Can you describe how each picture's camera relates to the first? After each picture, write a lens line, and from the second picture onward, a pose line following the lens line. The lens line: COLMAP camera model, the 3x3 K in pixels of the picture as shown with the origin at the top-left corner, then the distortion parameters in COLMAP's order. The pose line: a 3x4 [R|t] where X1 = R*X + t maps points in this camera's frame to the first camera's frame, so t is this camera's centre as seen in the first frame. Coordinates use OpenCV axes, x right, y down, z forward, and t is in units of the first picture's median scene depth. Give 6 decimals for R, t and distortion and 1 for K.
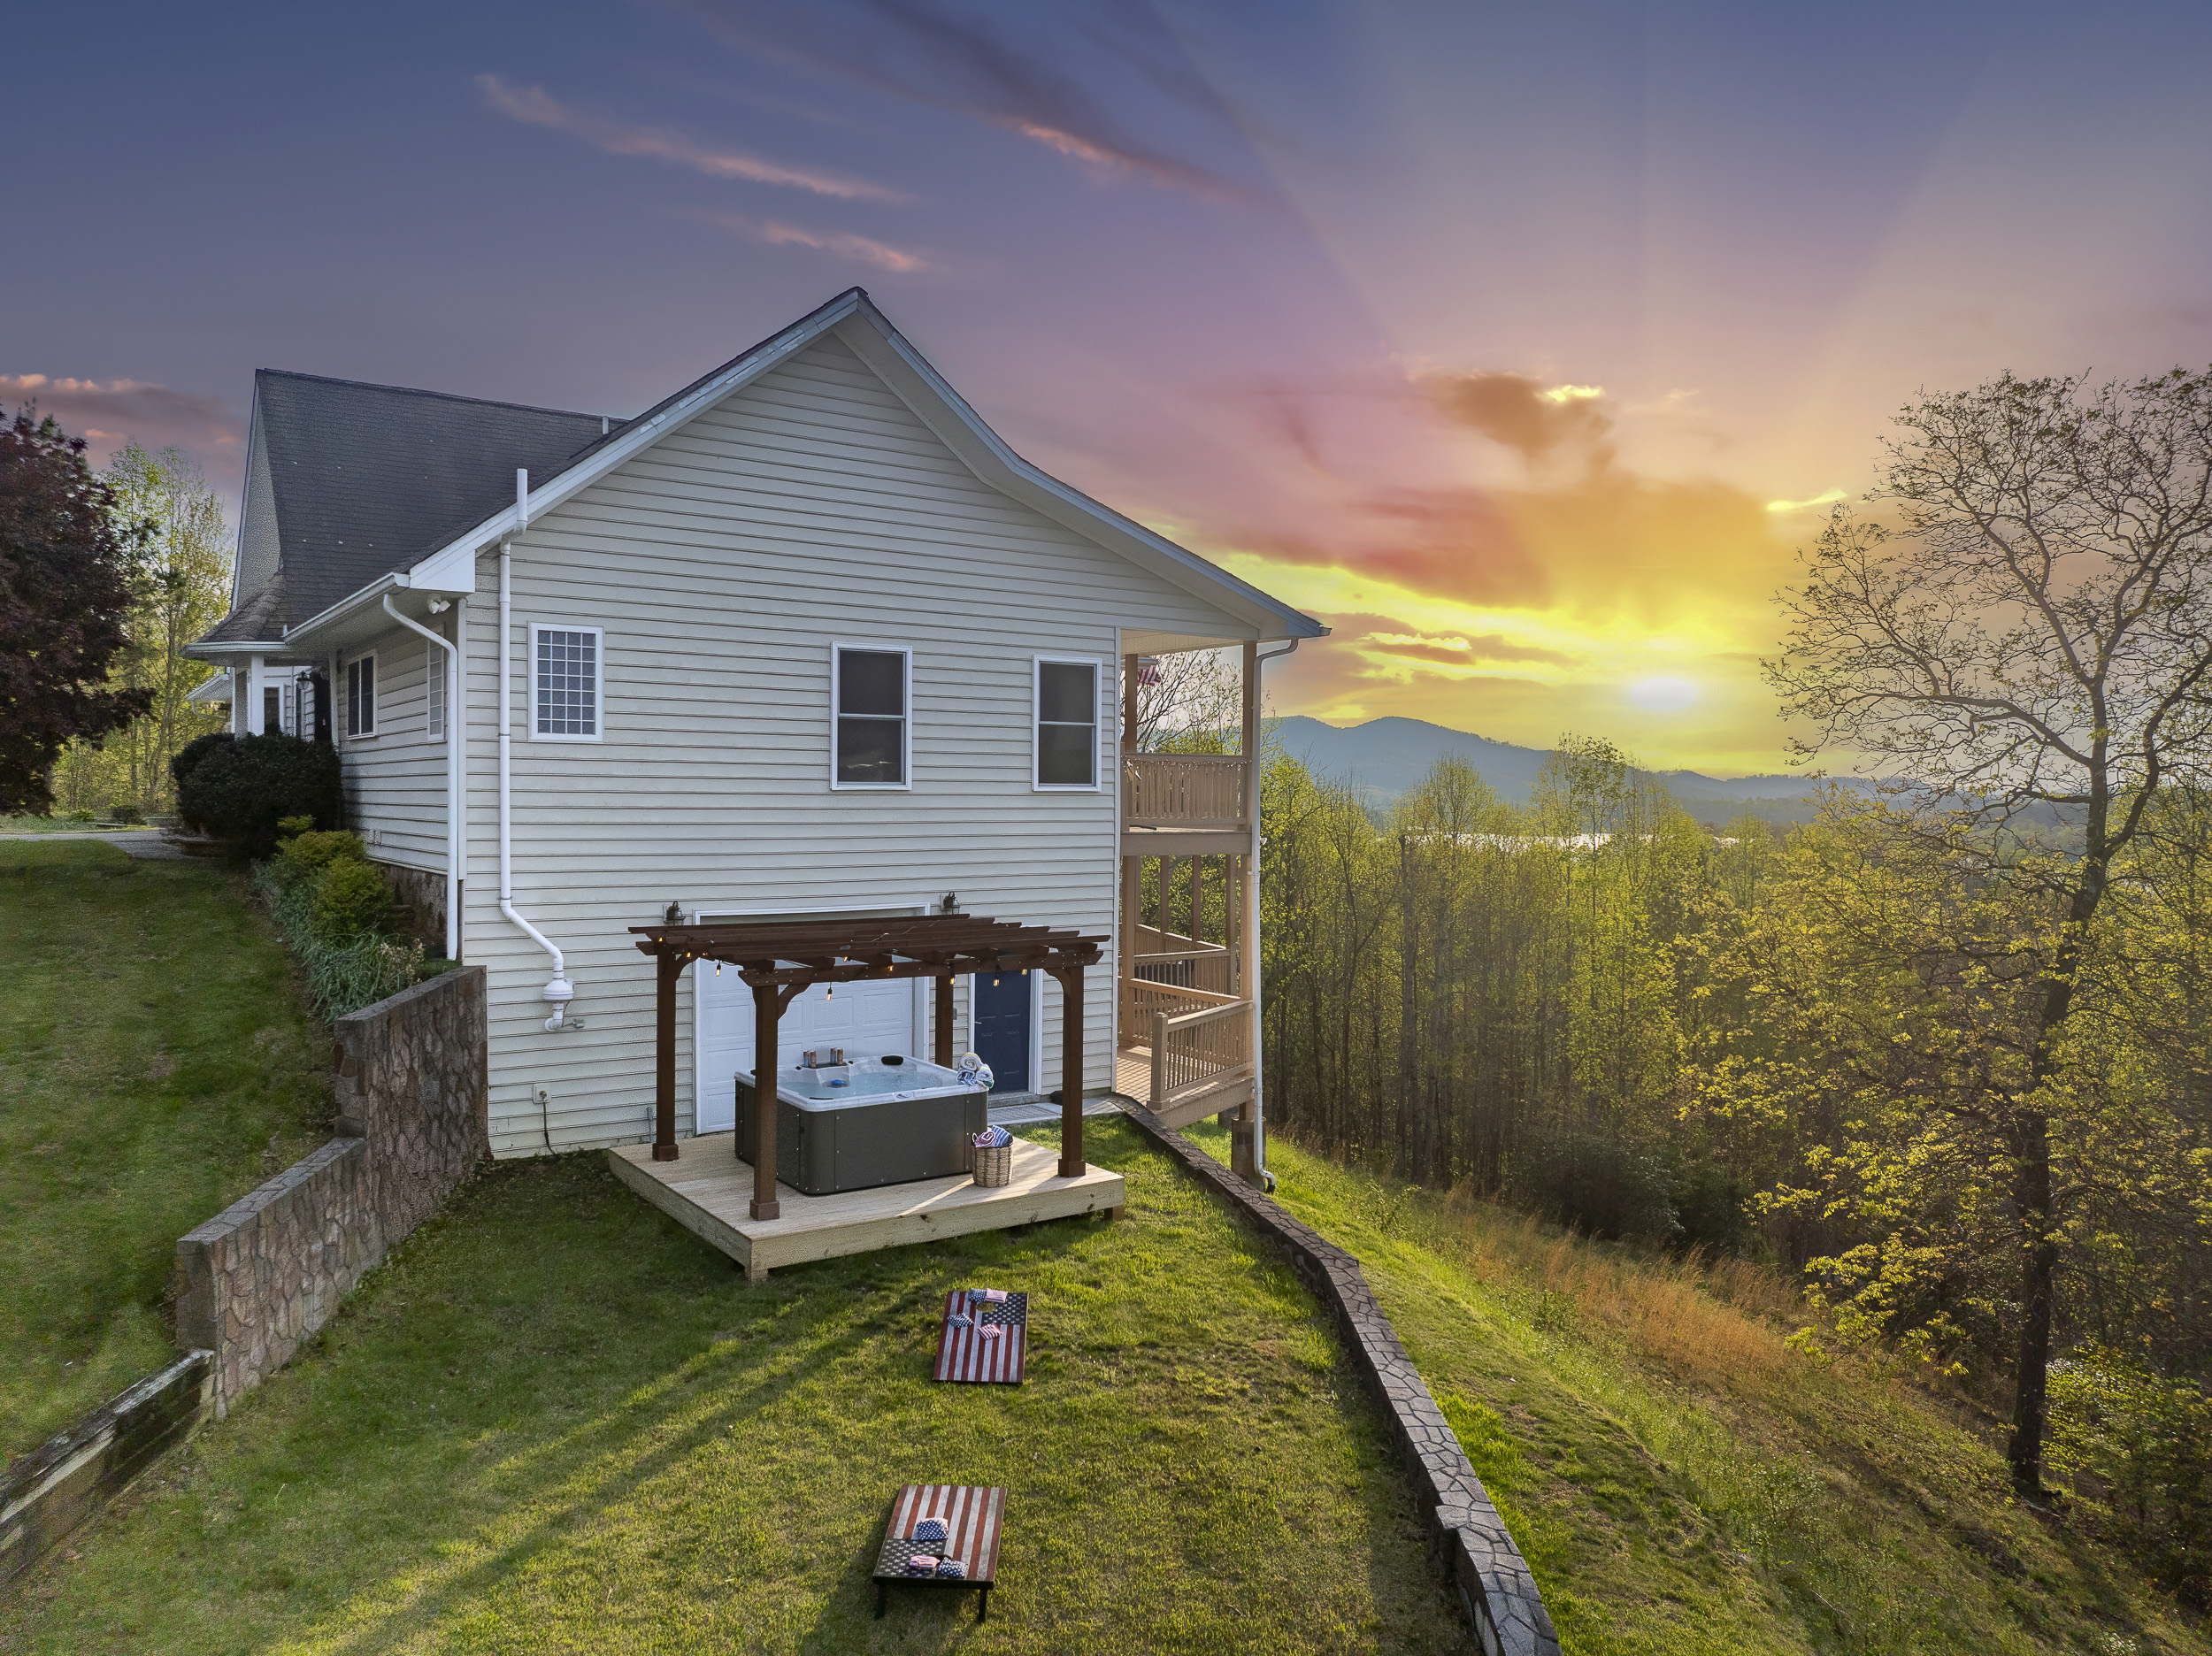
lens RADIAL K [[1535.9, 0, 1106.0], [0, 1535.9, 828.0], [0, 0, 1]] dist [-0.107949, 0.069962]
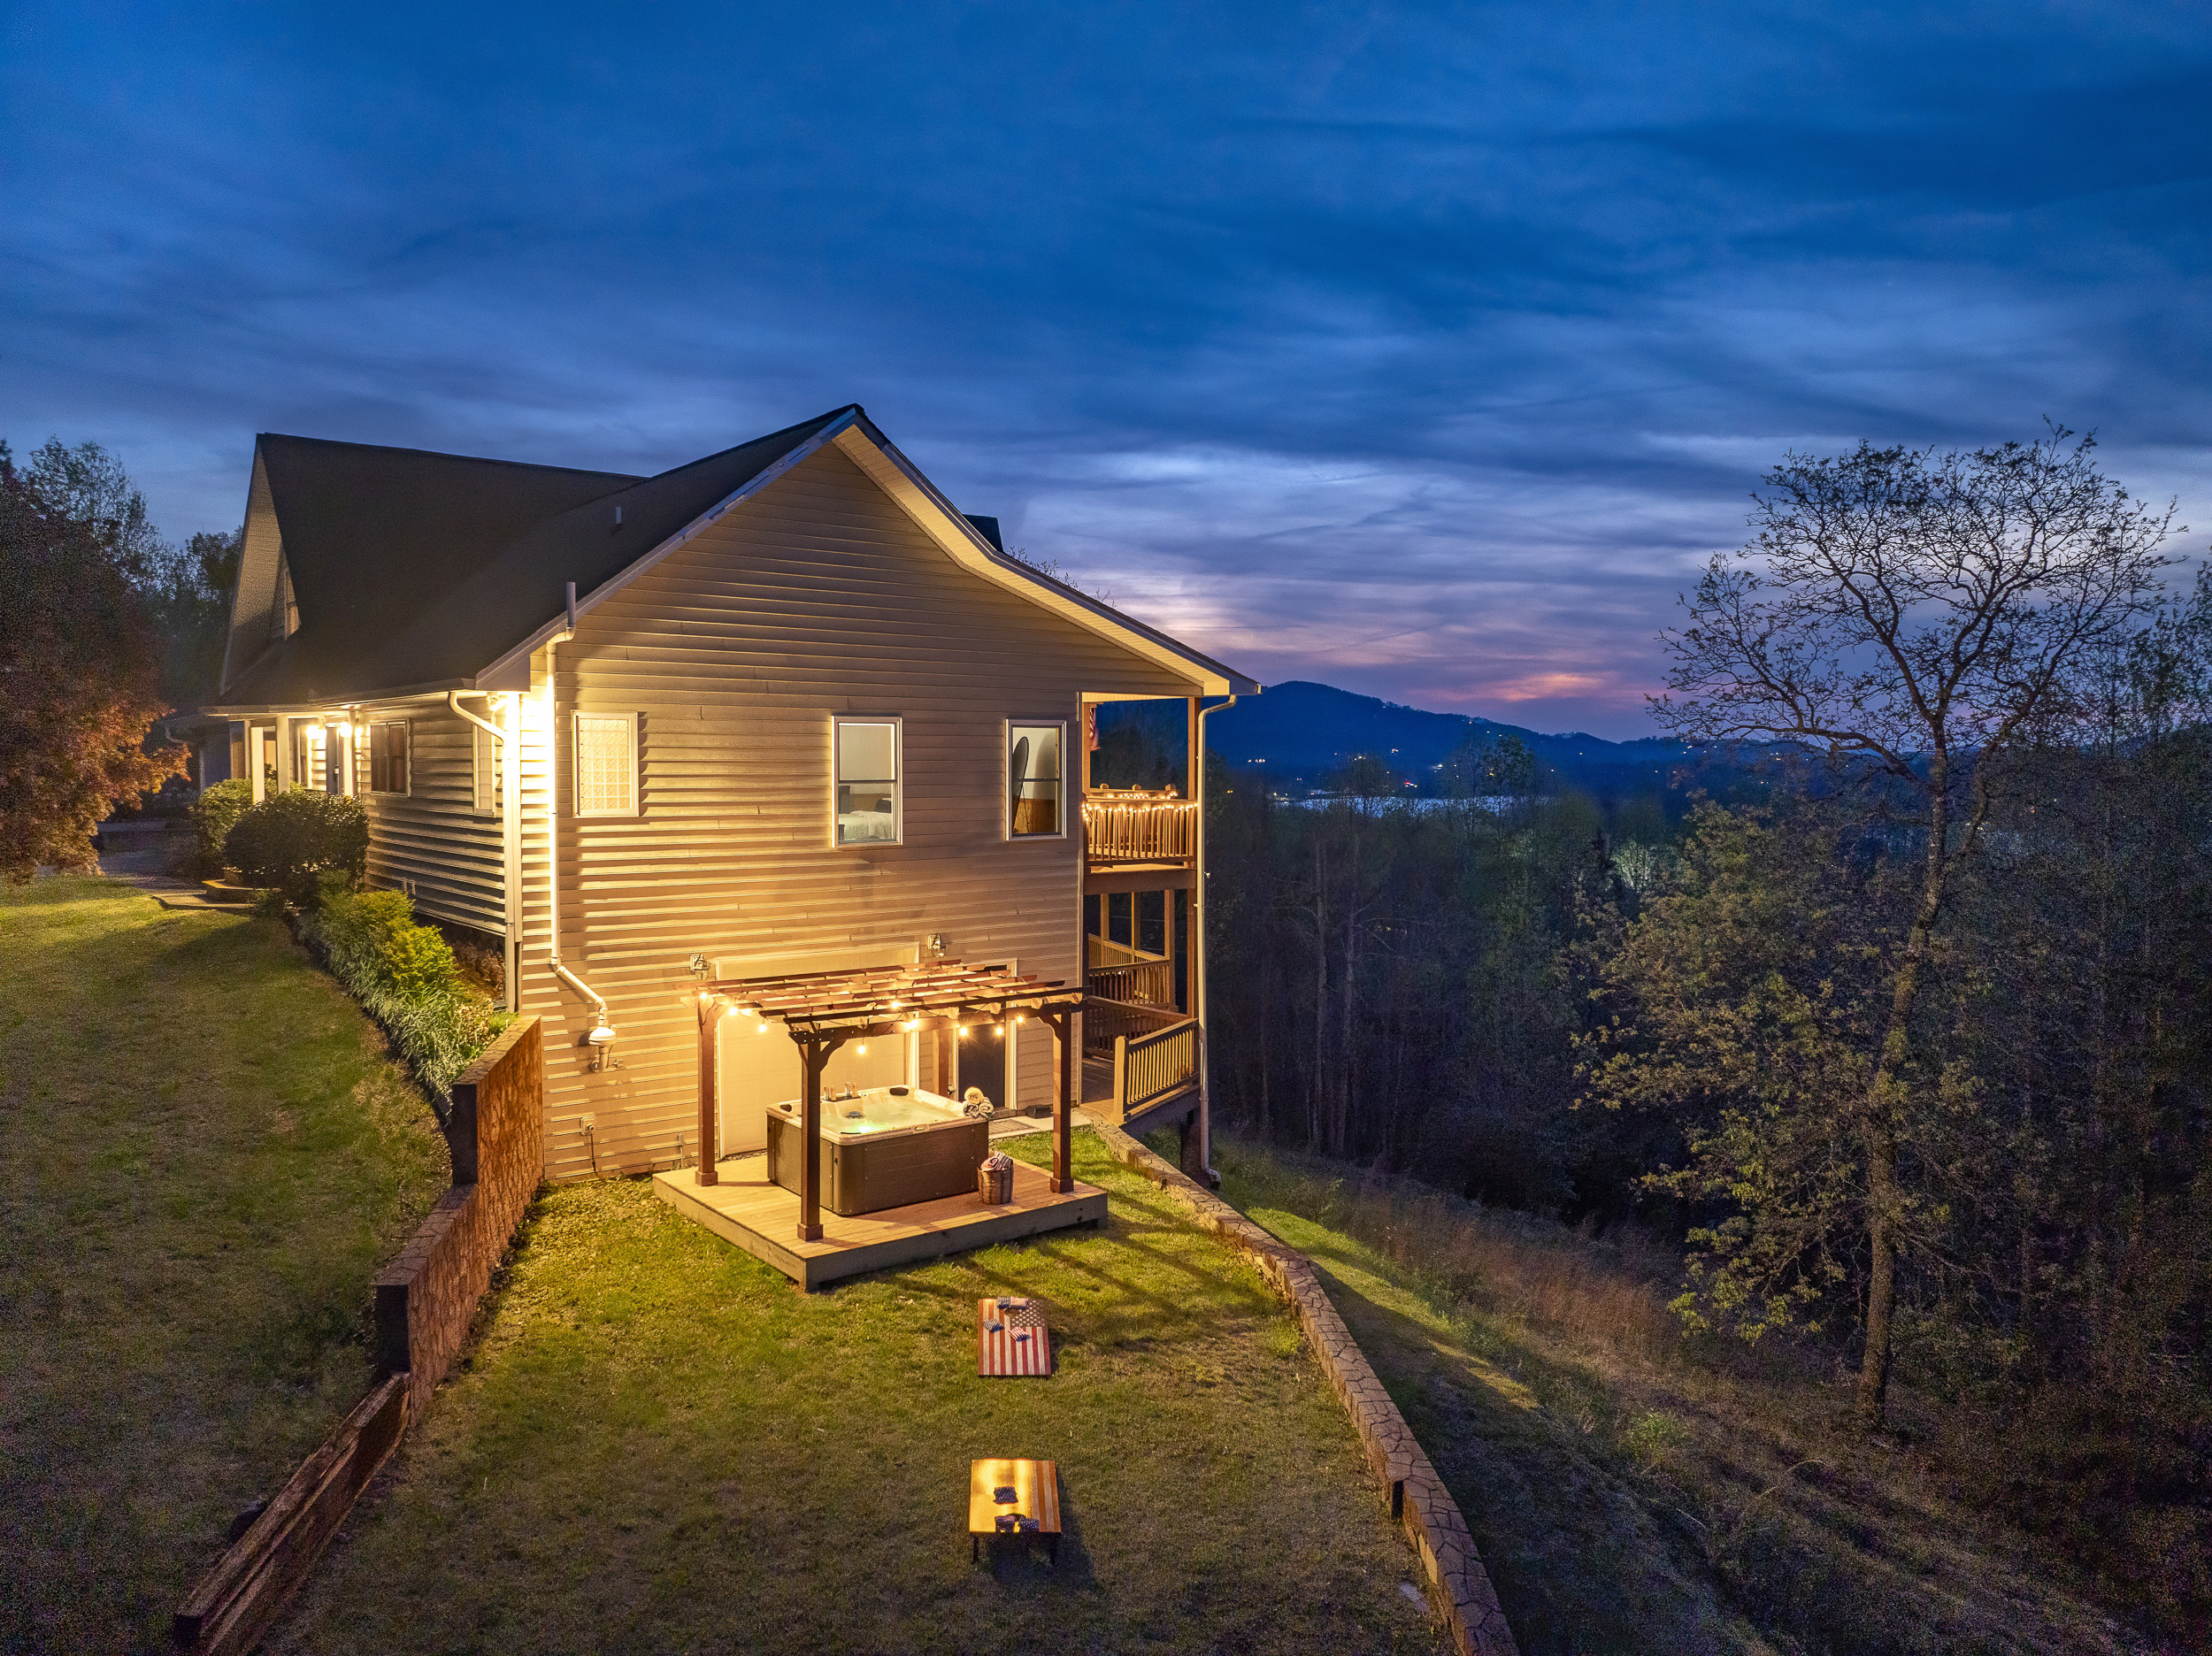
lens RADIAL K [[1535.9, 0, 1106.0], [0, 1535.9, 828.0], [0, 0, 1]] dist [-0.107949, 0.069962]
pose [[0.998028, -0.007514, 0.062315, -0.034744], [0.006089, 0.999716, 0.023026, -0.045457], [-0.062470, -0.022602, 0.997791, -0.095675]]
